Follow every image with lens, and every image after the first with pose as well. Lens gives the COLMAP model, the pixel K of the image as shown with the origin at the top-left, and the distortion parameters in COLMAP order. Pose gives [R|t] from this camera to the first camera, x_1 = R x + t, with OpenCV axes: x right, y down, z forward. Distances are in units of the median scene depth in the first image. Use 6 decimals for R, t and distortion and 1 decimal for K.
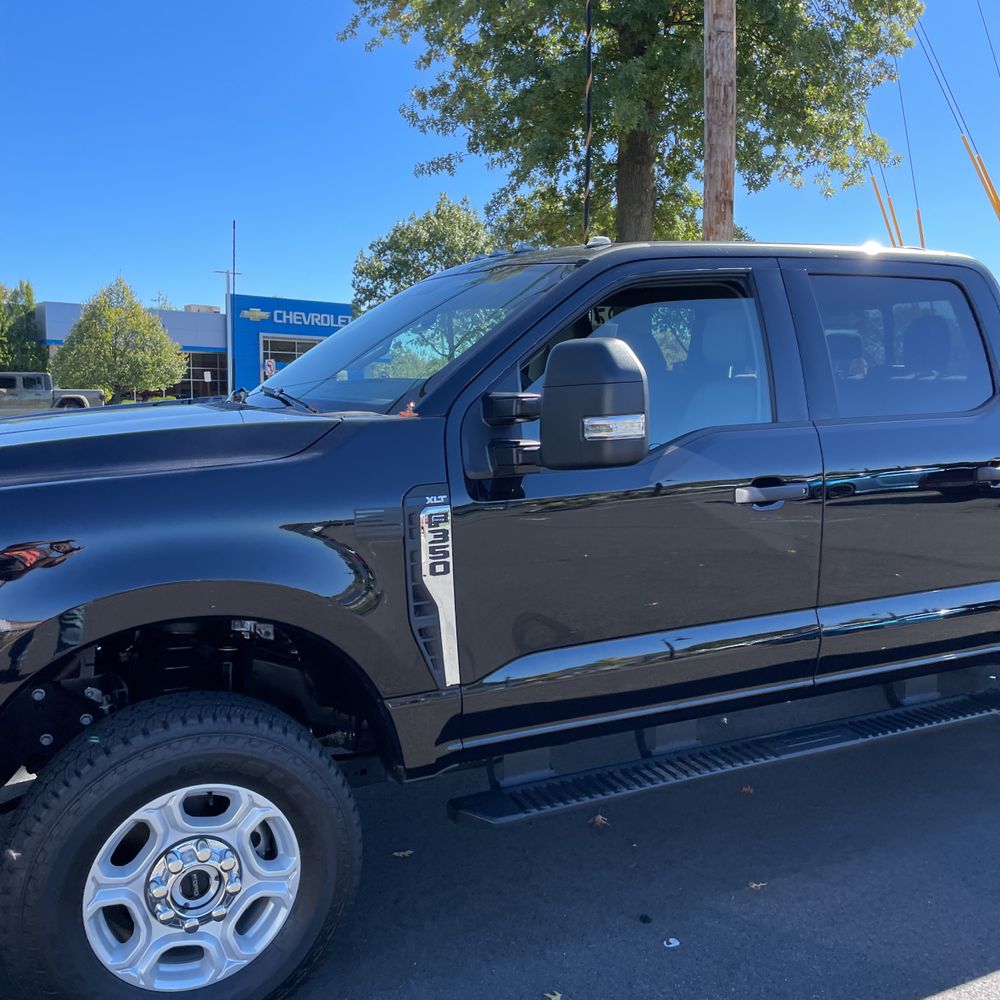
lens RADIAL K [[1003.0, 0, 494.6], [0, 1003.0, 490.9], [0, 0, 1]] dist [0.103418, -0.160701]
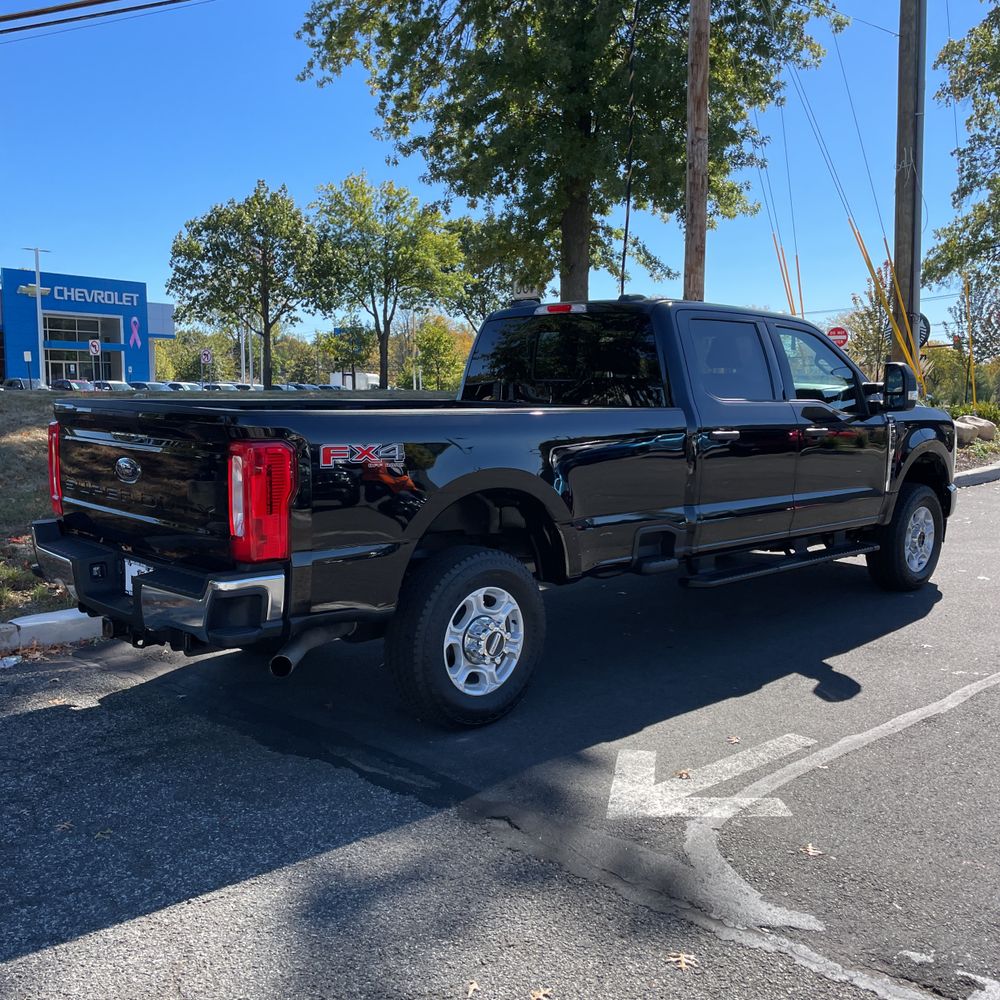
lens RADIAL K [[1003.0, 0, 494.6], [0, 1003.0, 490.9], [0, 0, 1]] dist [0.103418, -0.160701]
pose [[0.969942, -0.024628, 0.242088, -0.295215], [0.020036, 0.999570, 0.021415, 0.019995], [-0.242511, -0.015921, 0.970018, -0.257095]]
